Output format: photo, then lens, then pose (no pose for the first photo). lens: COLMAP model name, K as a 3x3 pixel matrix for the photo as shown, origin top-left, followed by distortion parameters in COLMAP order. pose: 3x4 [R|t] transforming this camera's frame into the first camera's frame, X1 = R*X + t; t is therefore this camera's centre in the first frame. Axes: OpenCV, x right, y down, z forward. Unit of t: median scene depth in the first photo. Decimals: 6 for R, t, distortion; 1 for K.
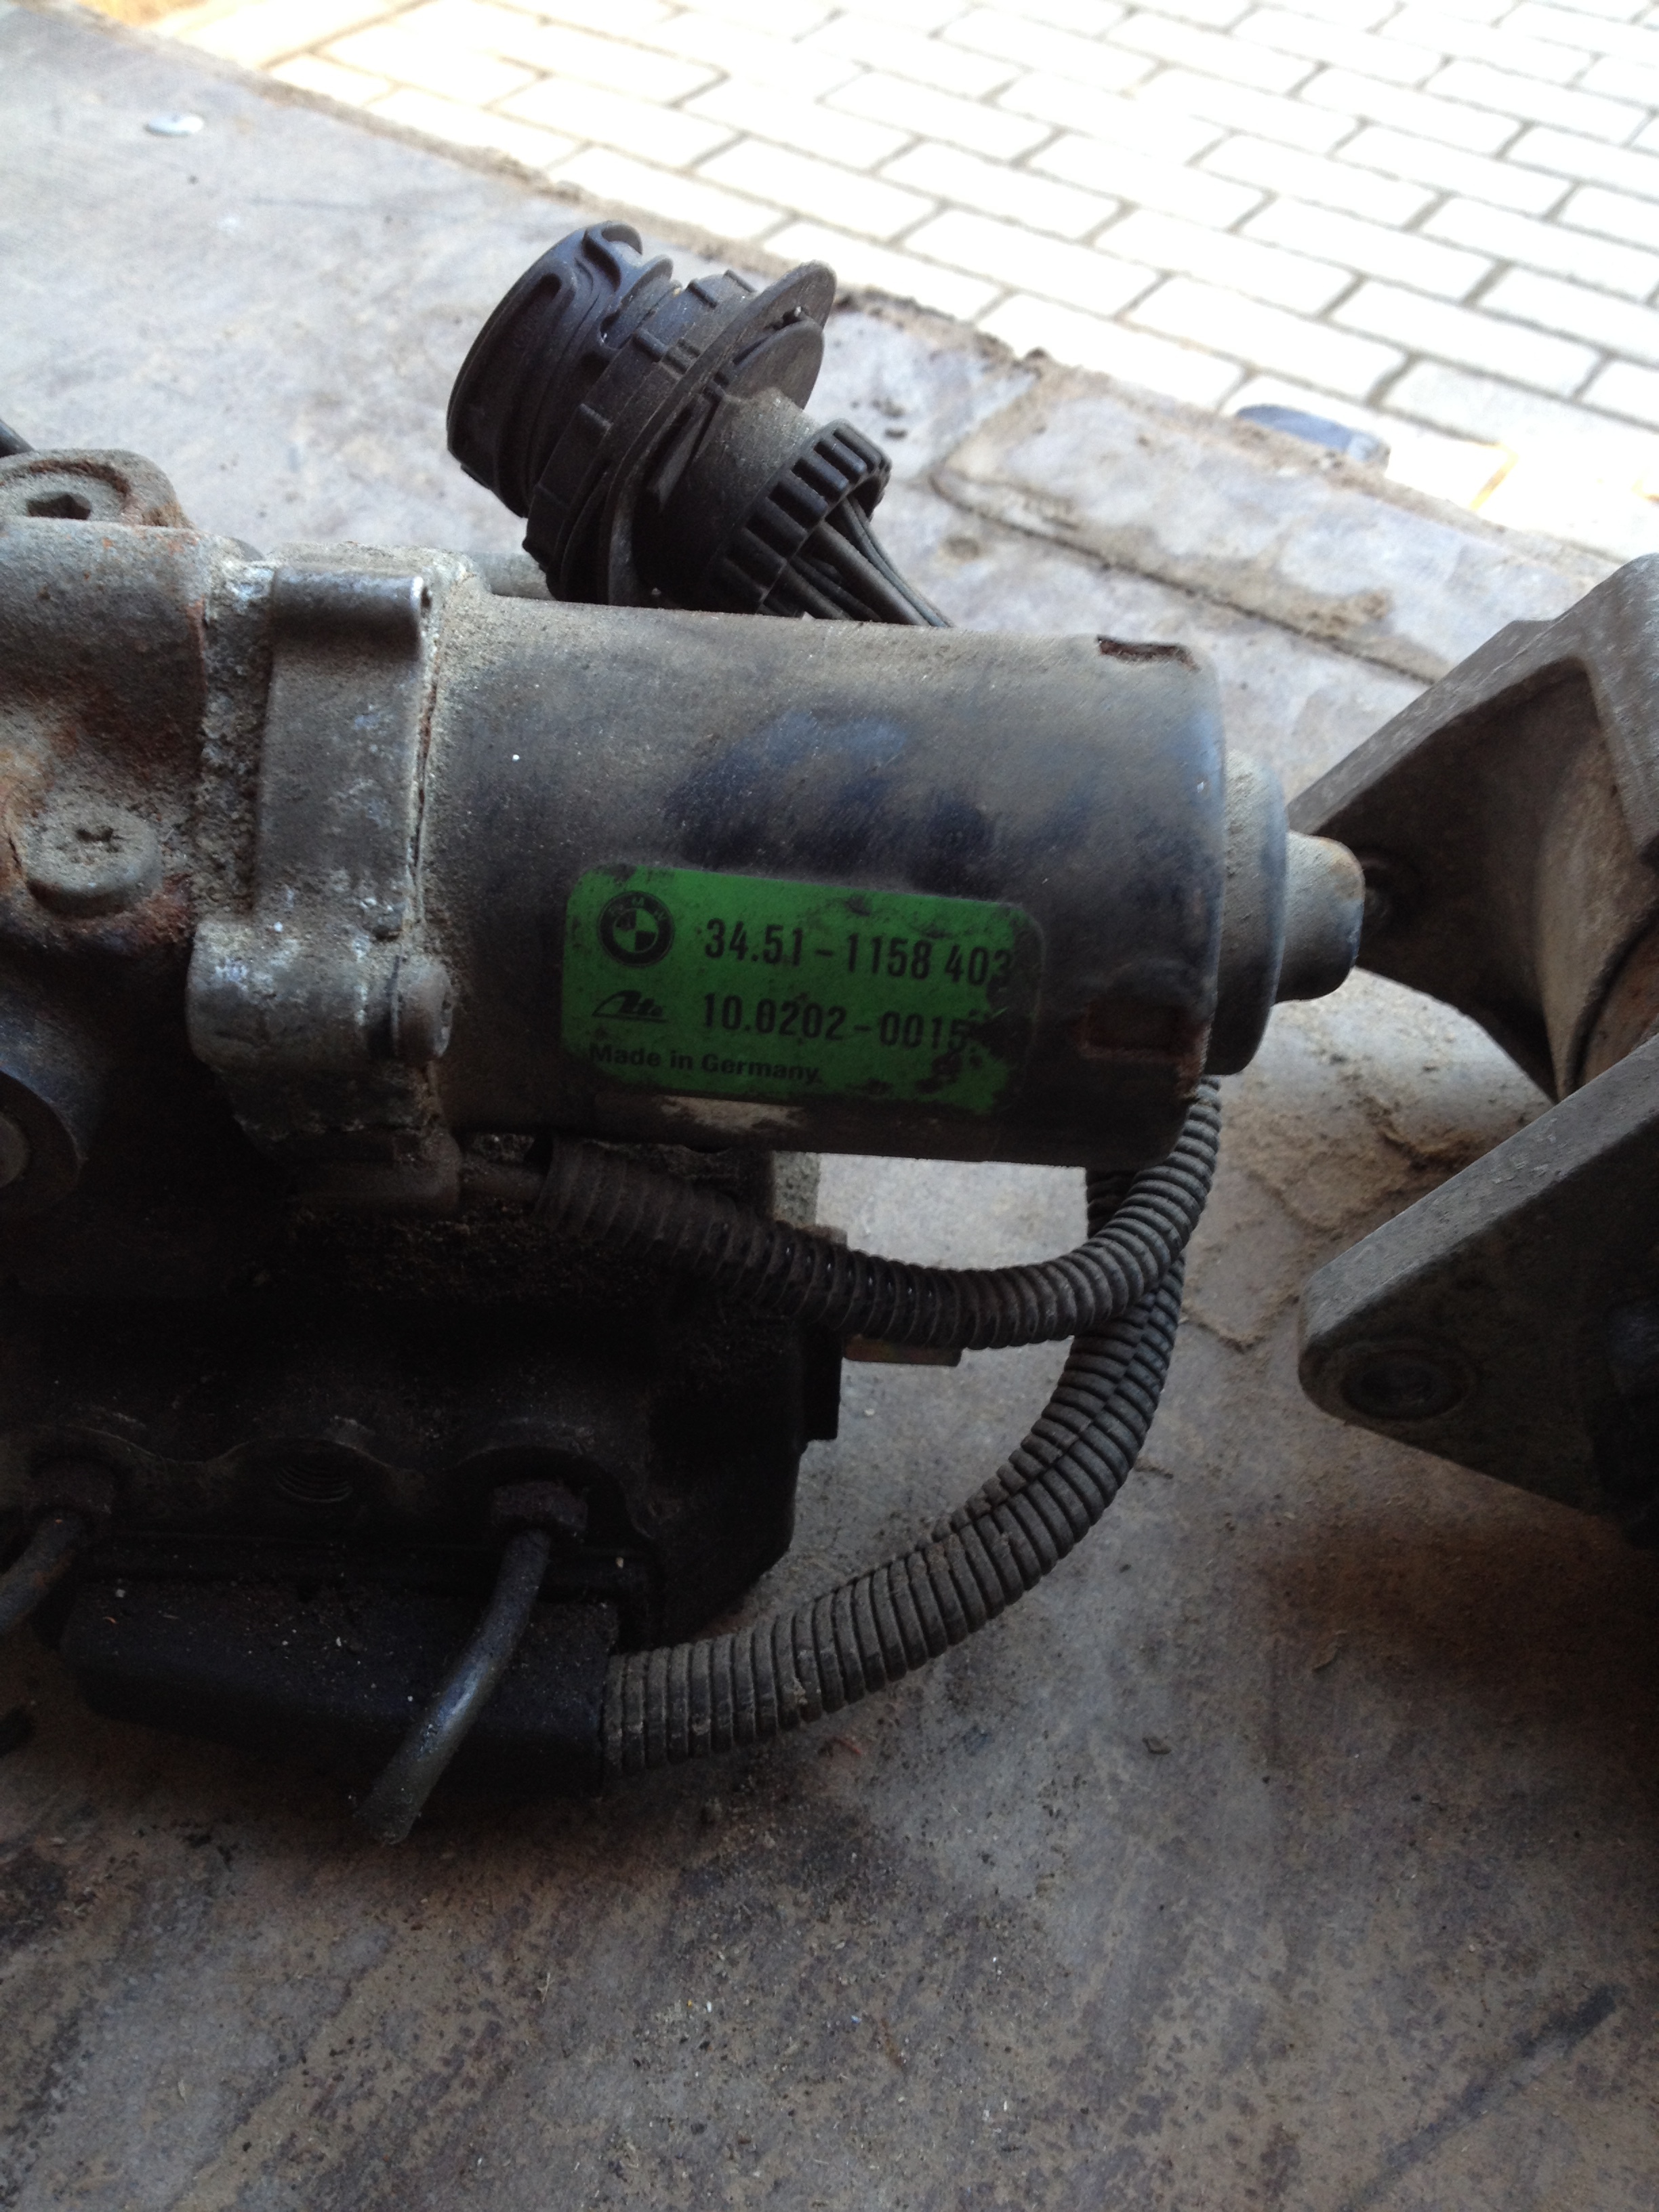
lens RADIAL K [[2069.8, 0, 831.8], [0, 2069.8, 1125.6], [0, 0, 1]] dist [0.186193, -0.430276]
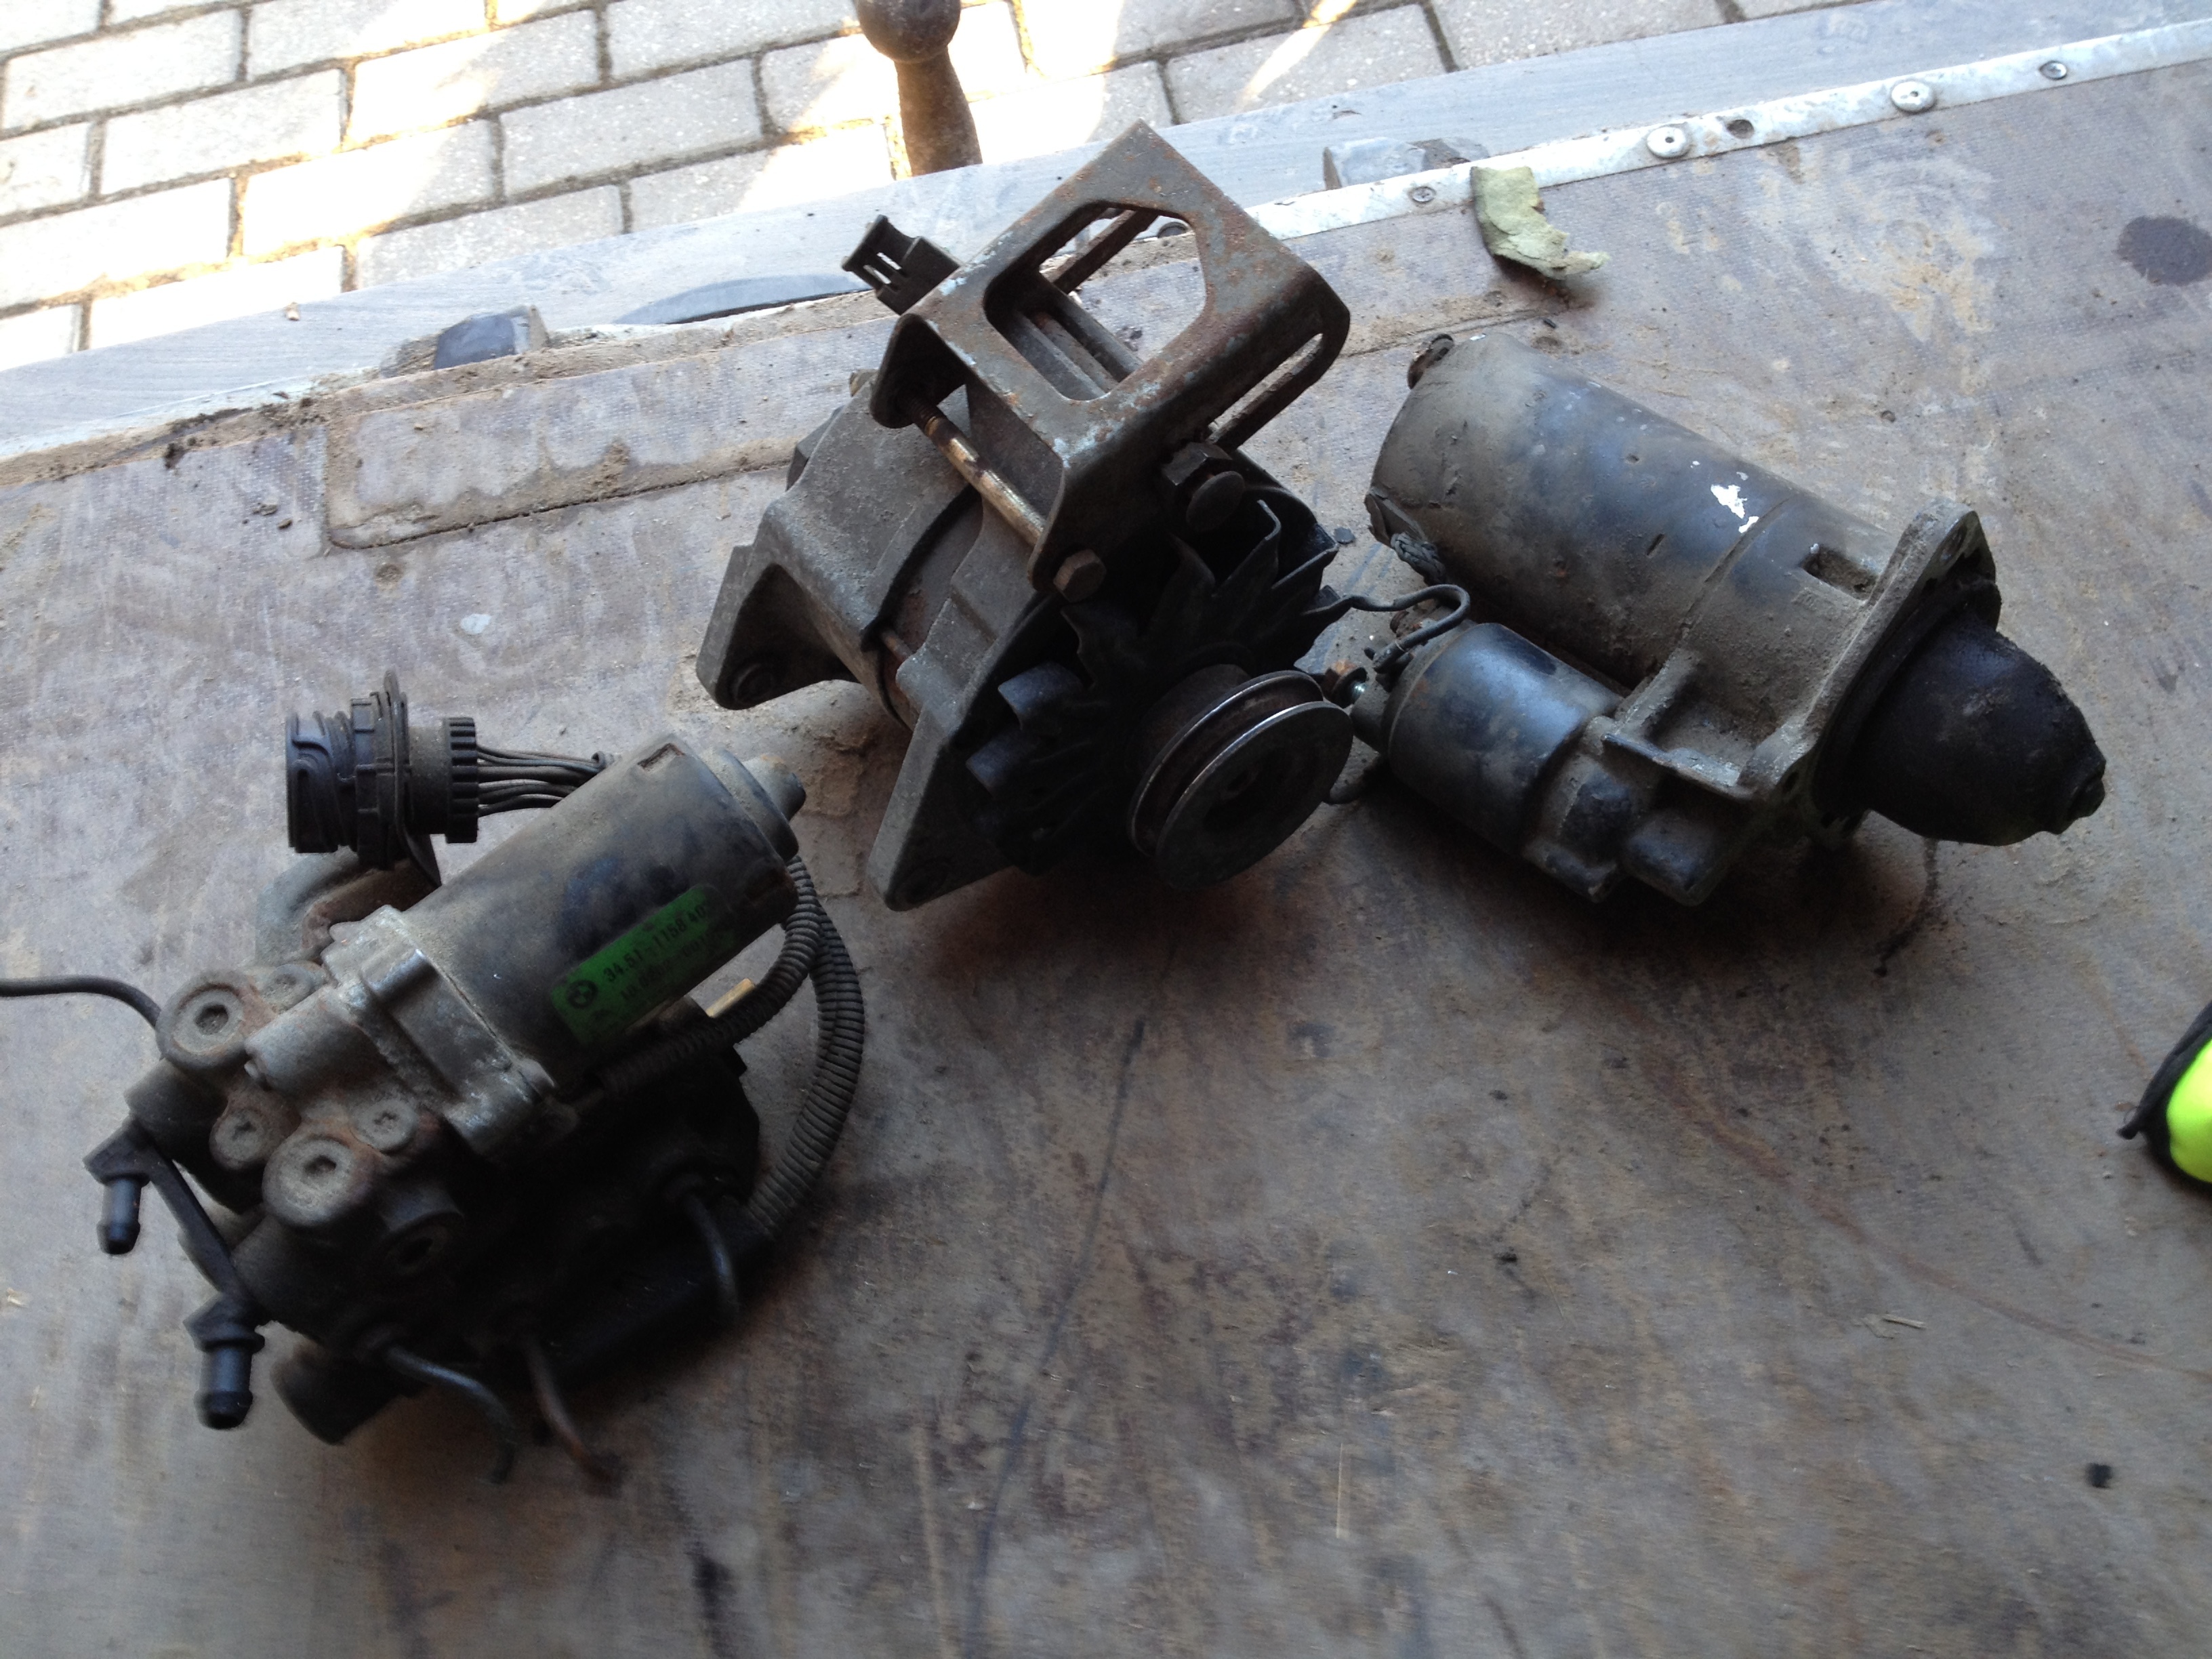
lens RADIAL K [[2069.8, 0, 1106.0], [0, 2069.8, 829.5], [0, 0, 1]] dist [0.186193, -0.430276]
pose [[0.721315, -0.650828, 0.236912, -0.085518], [0.586494, 0.755909, 0.290906, -0.475181], [-0.368414, -0.070887, 0.926955, -1.191489]]
